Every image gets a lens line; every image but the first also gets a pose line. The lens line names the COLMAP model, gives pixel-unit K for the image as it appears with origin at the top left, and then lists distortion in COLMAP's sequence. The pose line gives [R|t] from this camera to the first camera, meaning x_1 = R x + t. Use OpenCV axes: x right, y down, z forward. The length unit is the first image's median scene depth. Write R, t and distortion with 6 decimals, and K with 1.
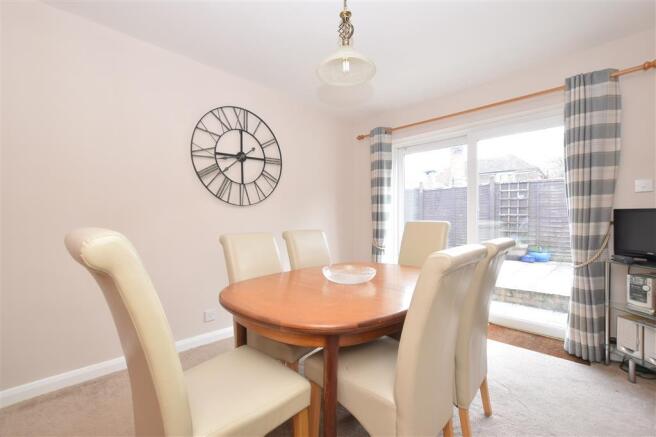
lens RADIAL K [[285.5, 0, 329.2], [0, 285.5, 218.4], [0, 0, 1]] dist [-0.001633, -0.001978]
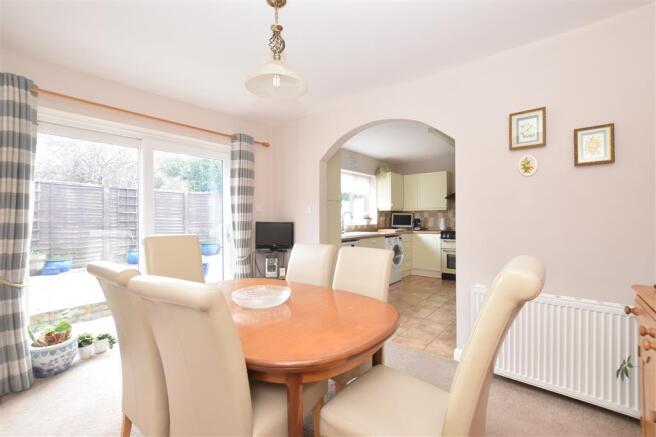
lens RADIAL K [[285.5, 0, 322.6], [0, 285.5, 219.3], [0, 0, 1]] dist [-0.001633, -0.001978]
pose [[-0.060214, -0.001975, 0.998184, -0.506418], [0.003025, 0.999993, 0.002161, -0.035486], [-0.998181, 0.003150, -0.060207, 0.500831]]
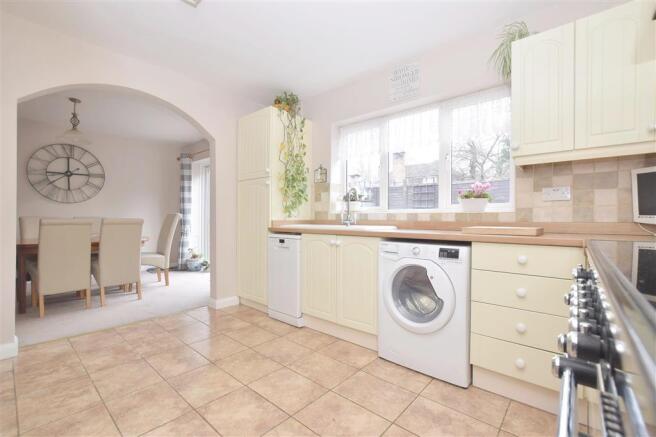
lens RADIAL K [[285.5, 0, 322.7], [0, 285.5, 220.0], [0, 0, 1]] dist [-0.001633, -0.001978]
pose [[0.998419, 0.012140, 0.054885, 1.077038], [-0.012398, 0.999914, 0.004369, 0.030440], [-0.054827, -0.005042, 0.998483, -0.737527]]
